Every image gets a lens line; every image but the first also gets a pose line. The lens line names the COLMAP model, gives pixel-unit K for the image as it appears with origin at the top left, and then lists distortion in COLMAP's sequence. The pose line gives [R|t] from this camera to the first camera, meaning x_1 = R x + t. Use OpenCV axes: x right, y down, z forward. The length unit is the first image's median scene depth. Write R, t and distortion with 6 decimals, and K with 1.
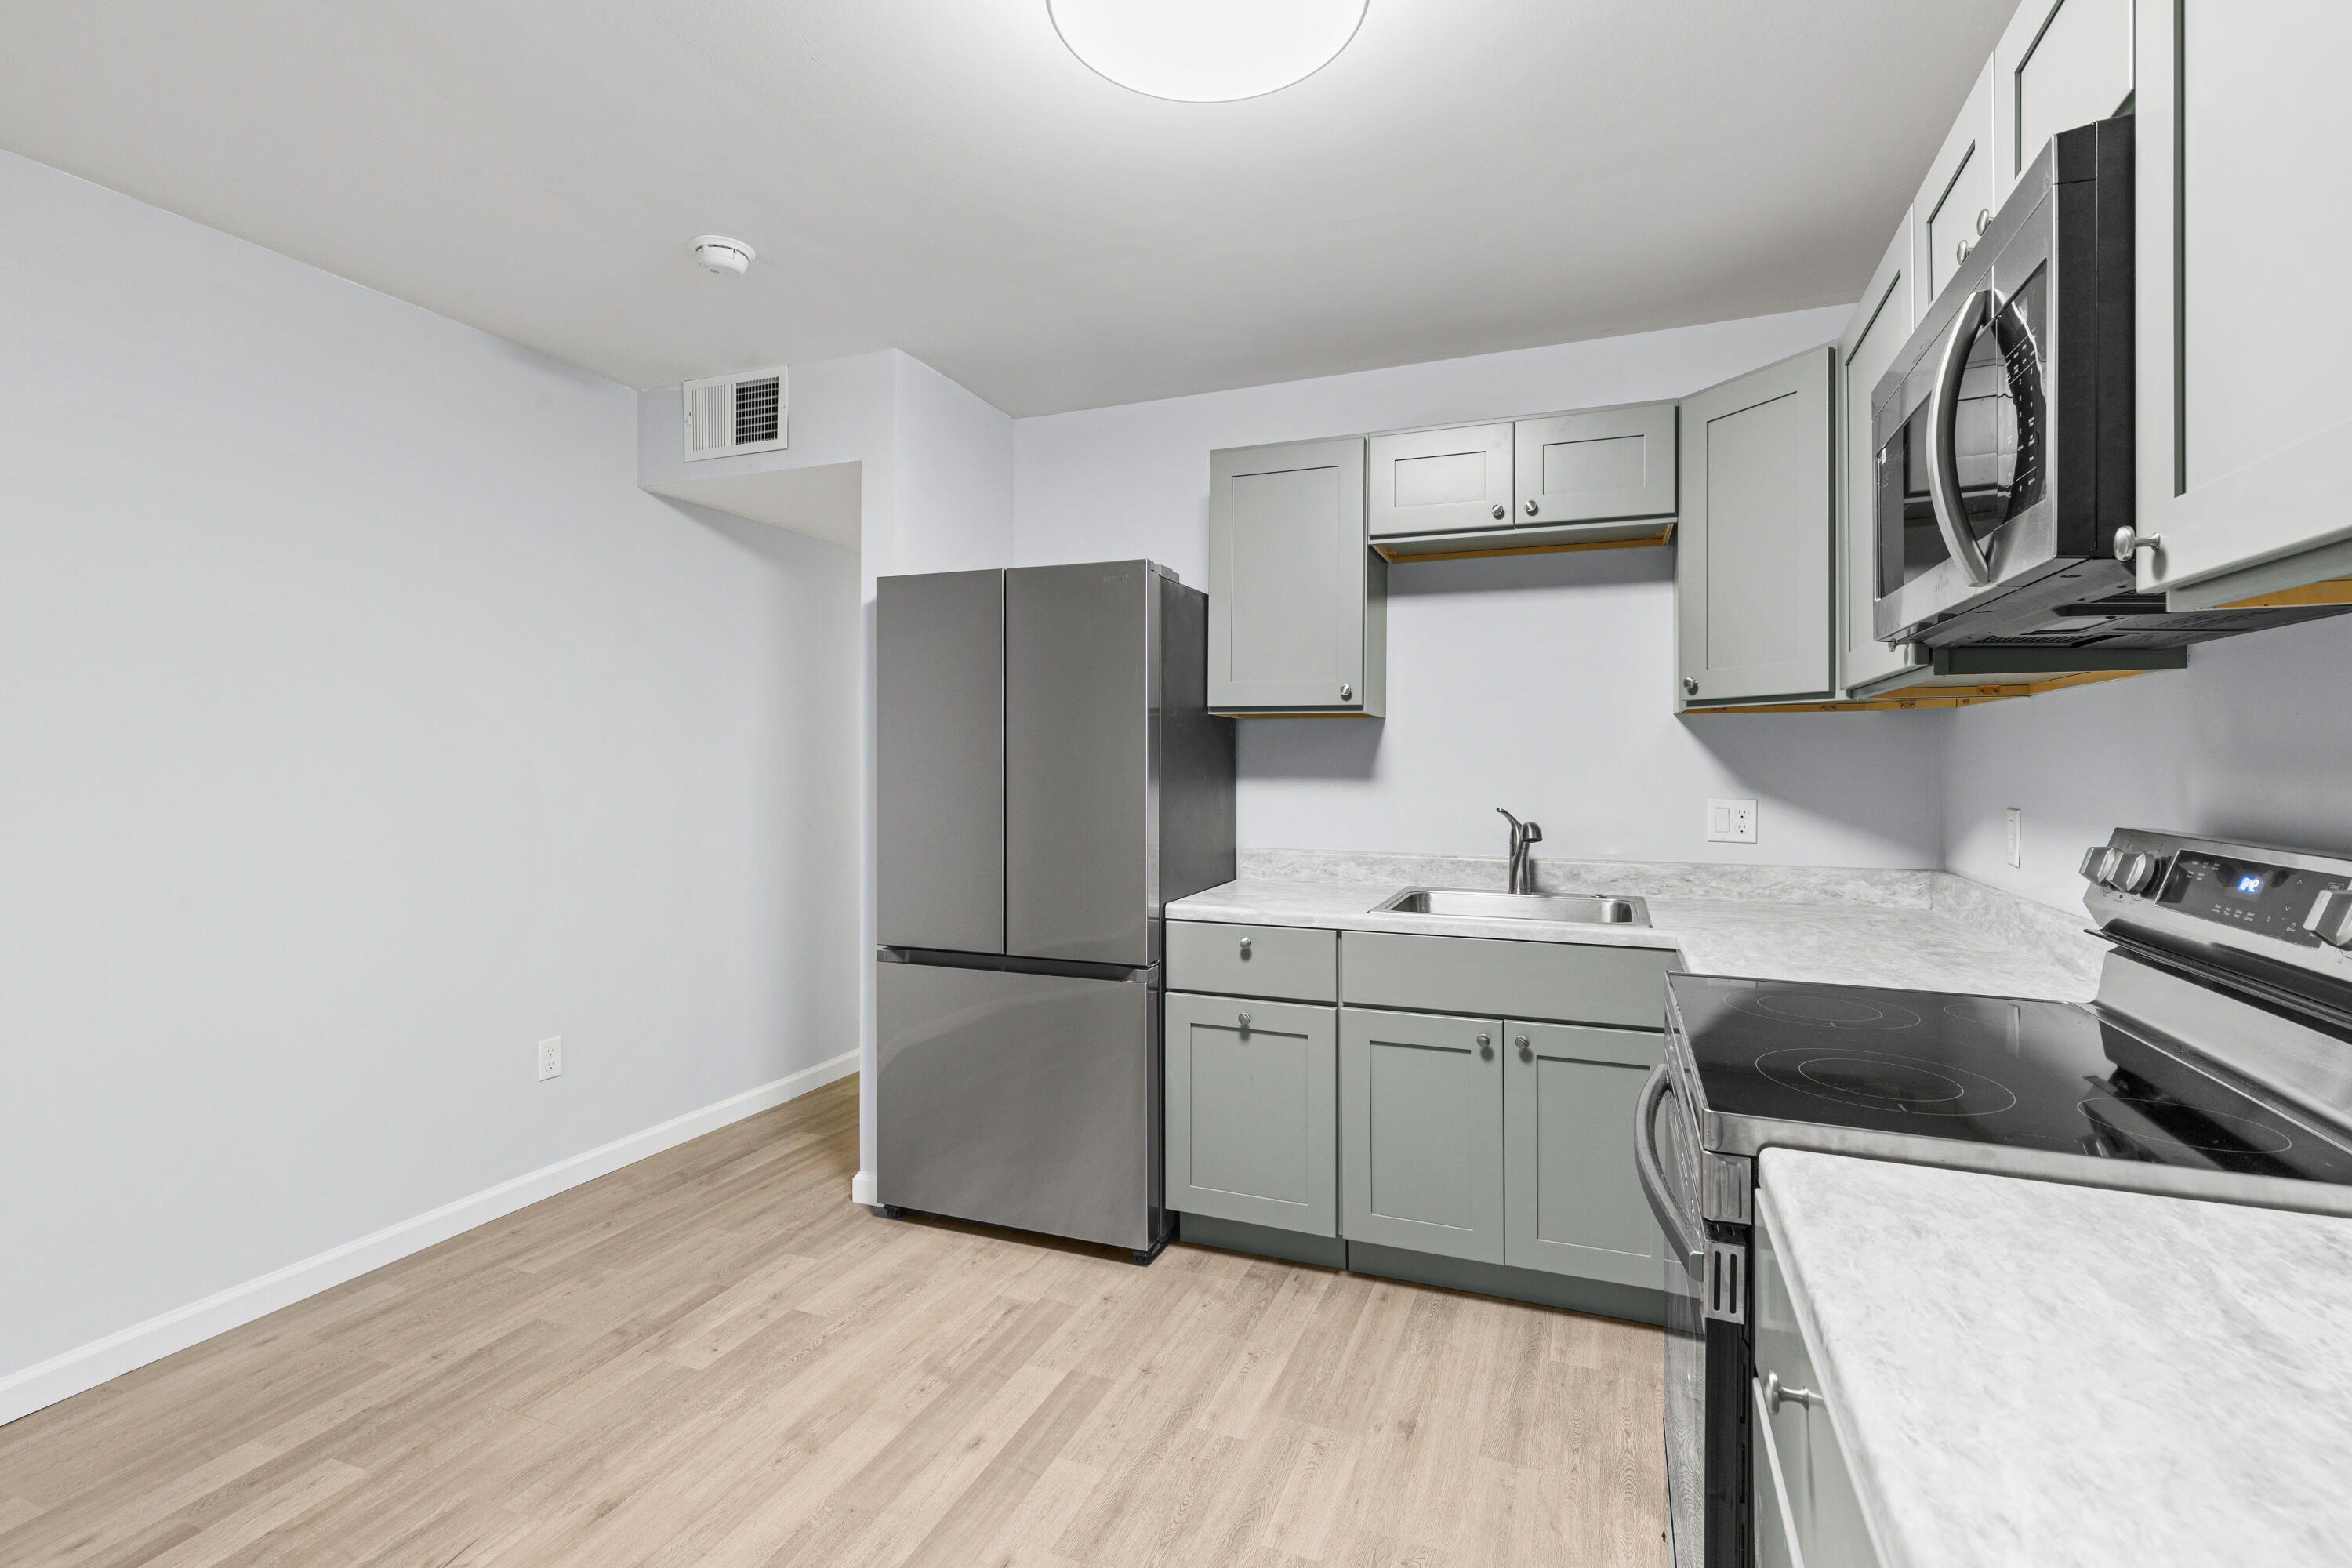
lens RADIAL K [[1073.2, 0, 1184.7], [0, 1073.2, 763.7], [0, 0, 1]] dist [0.007454, -0.001512]
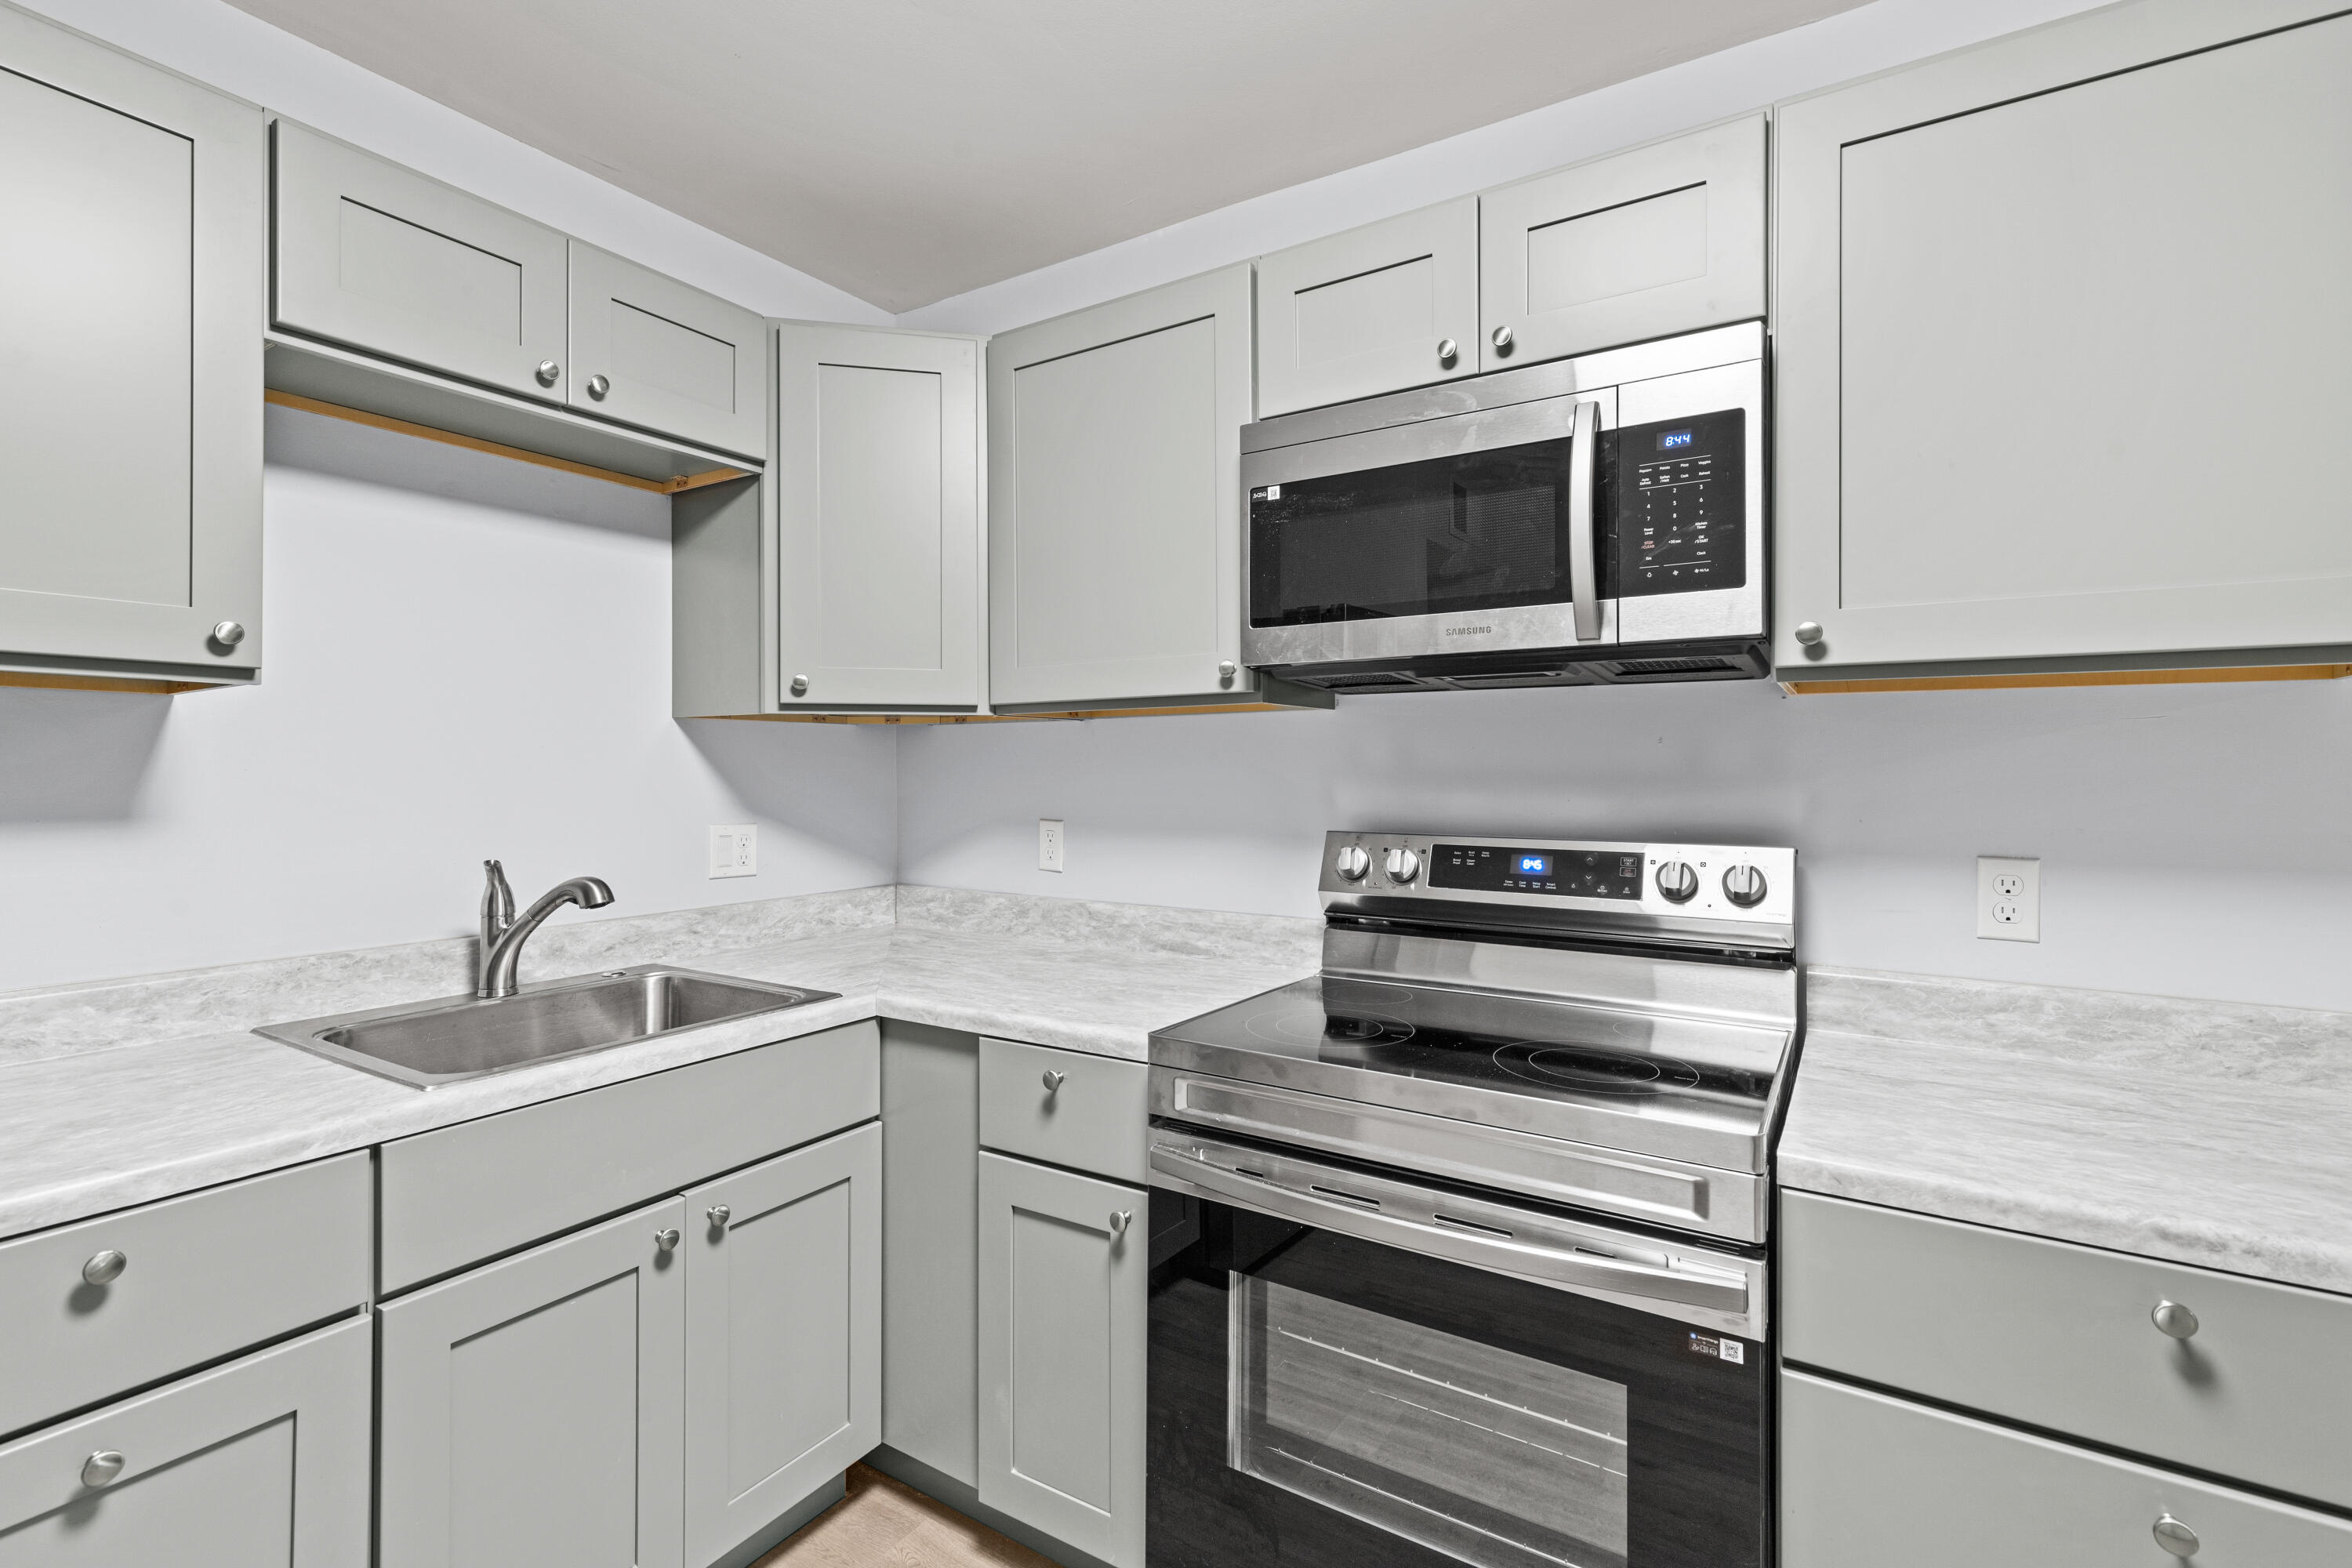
lens RADIAL K [[1073.2, 0, 1184.7], [0, 1073.2, 763.7], [0, 0, 1]] dist [0.007454, -0.001512]
pose [[0.192659, 0.003641, 0.981259, -0.238975], [0.004271, 0.999981, -0.004549, -0.008633], [-0.981257, 0.005067, 0.192639, 0.526783]]
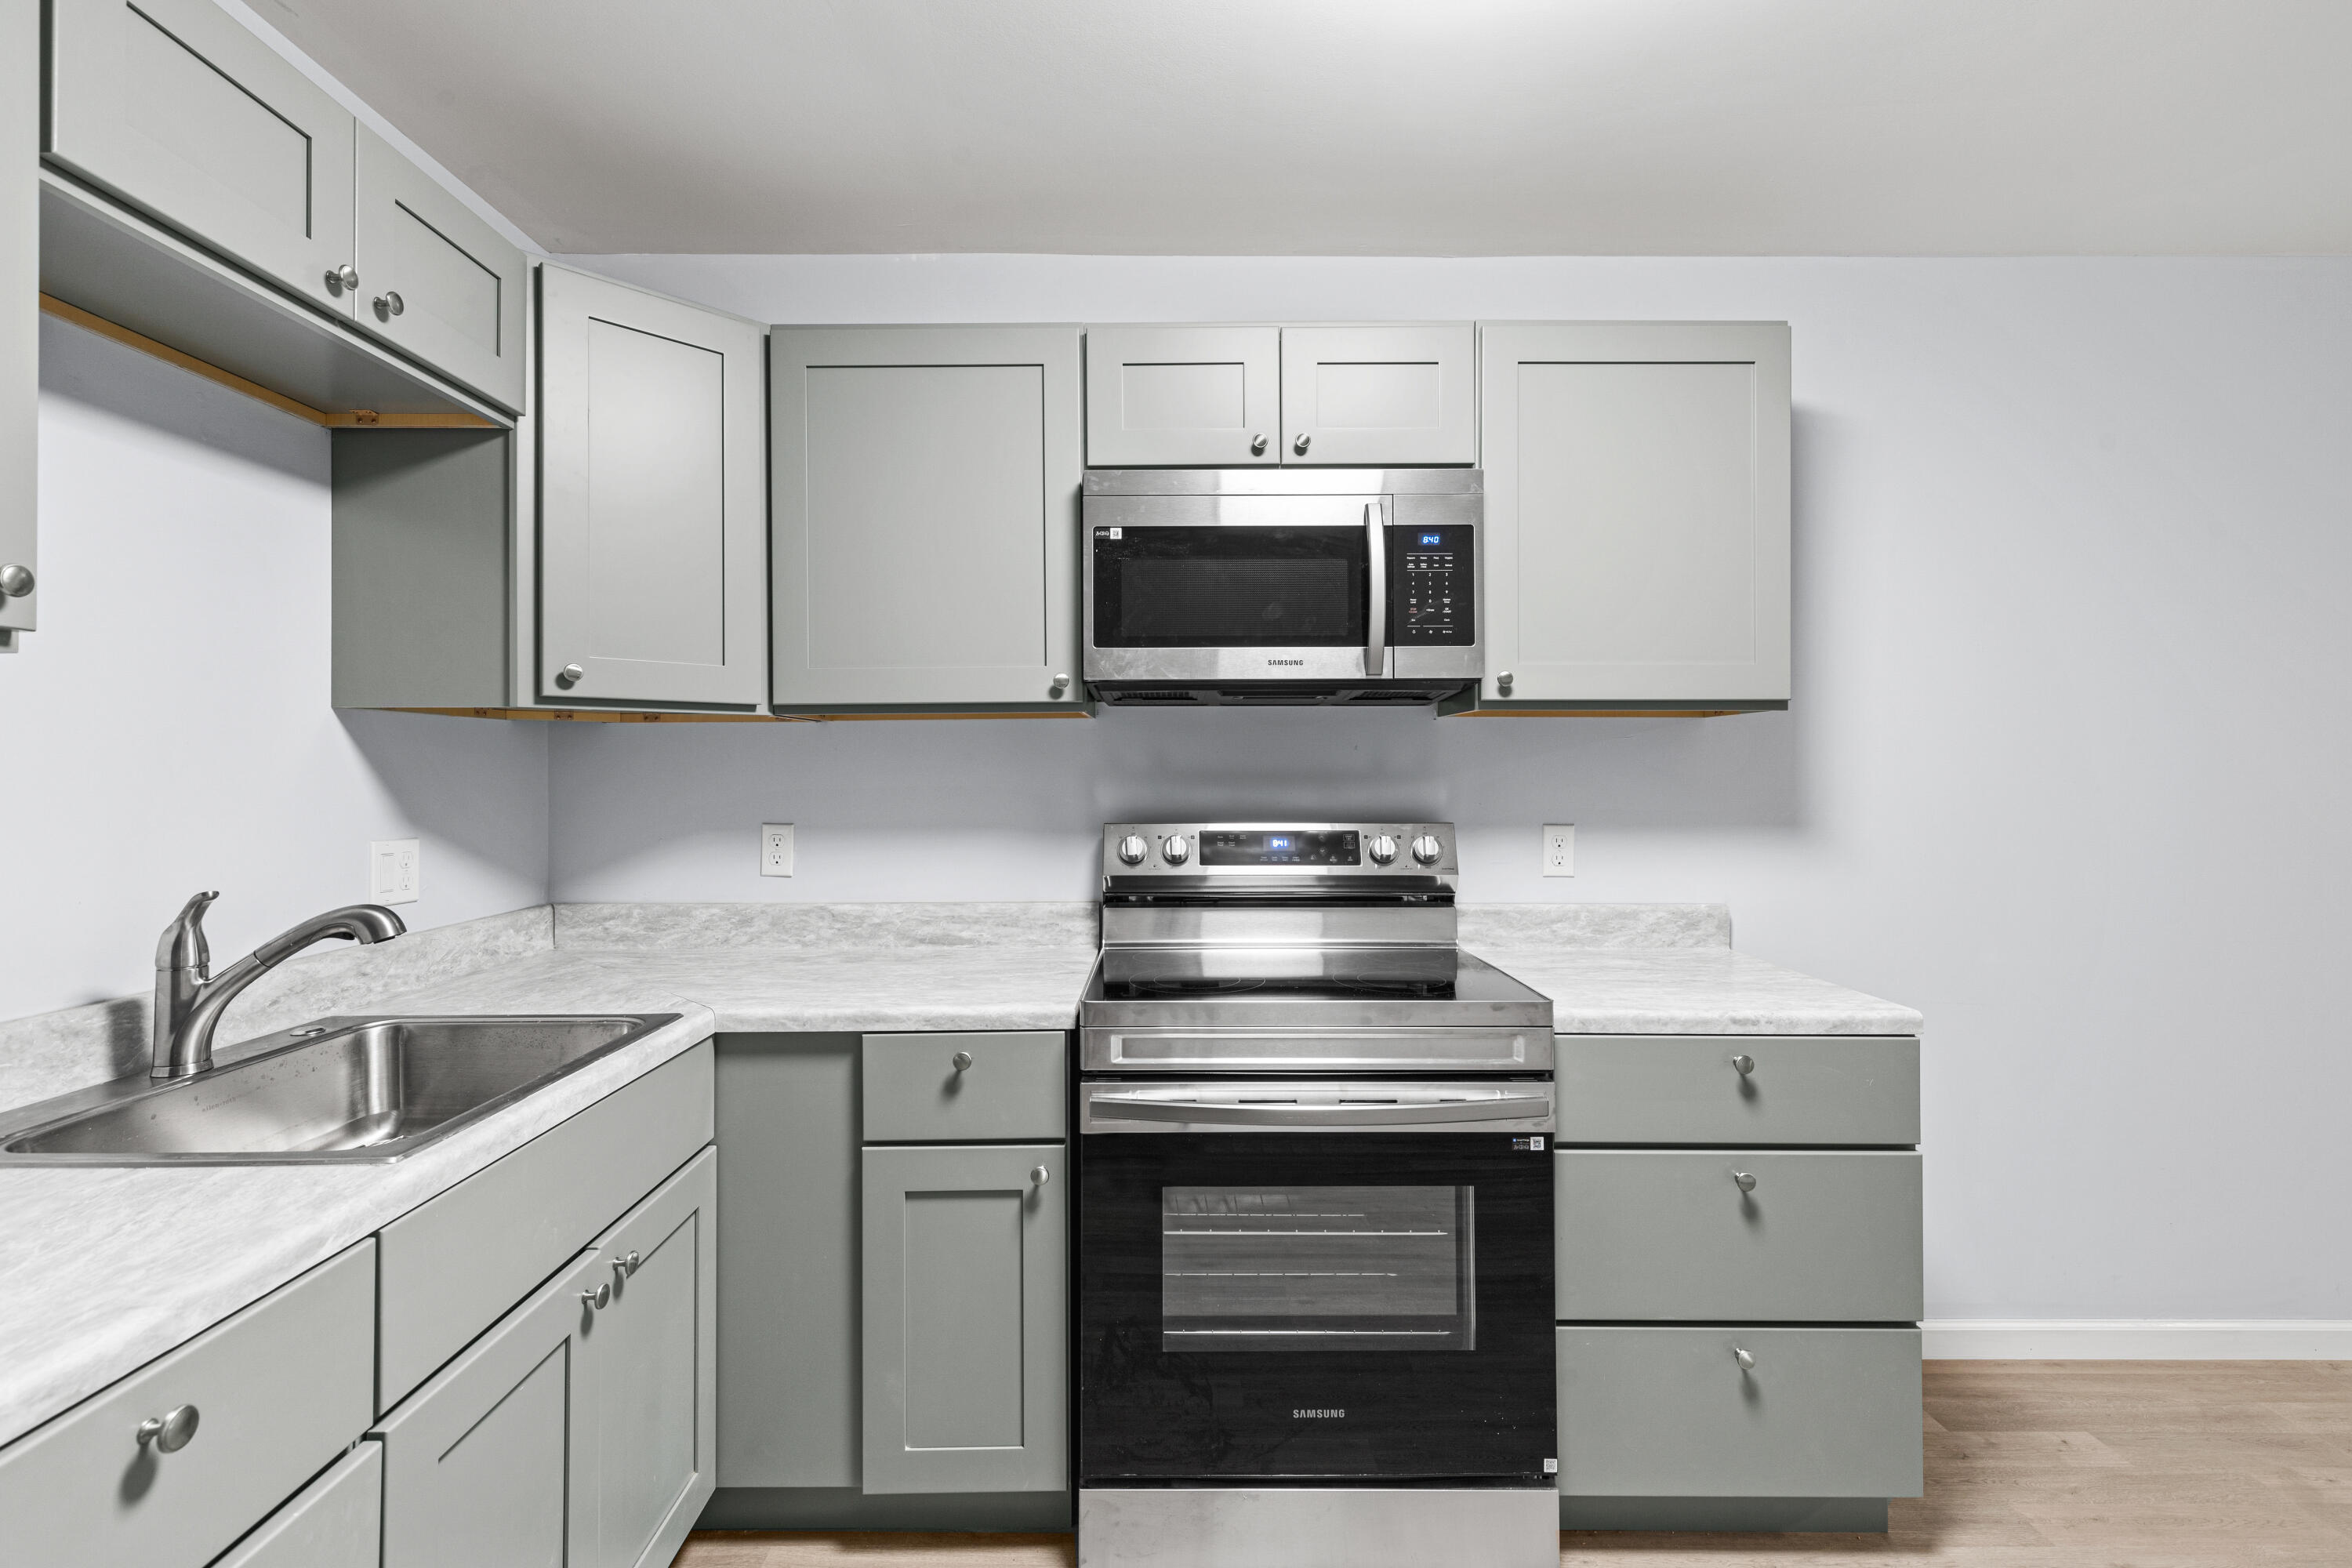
lens RADIAL K [[1059.5, 0, 1183.1], [0, 1059.5, 759.1], [0, 0, 1]] dist [0.007819, -0.000868]
pose [[-0.369992, 0.010477, 0.928976, -0.301894], [0.006714, 0.999940, -0.008603, -0.008849], [-0.929011, 0.003054, -0.370040, 0.823942]]
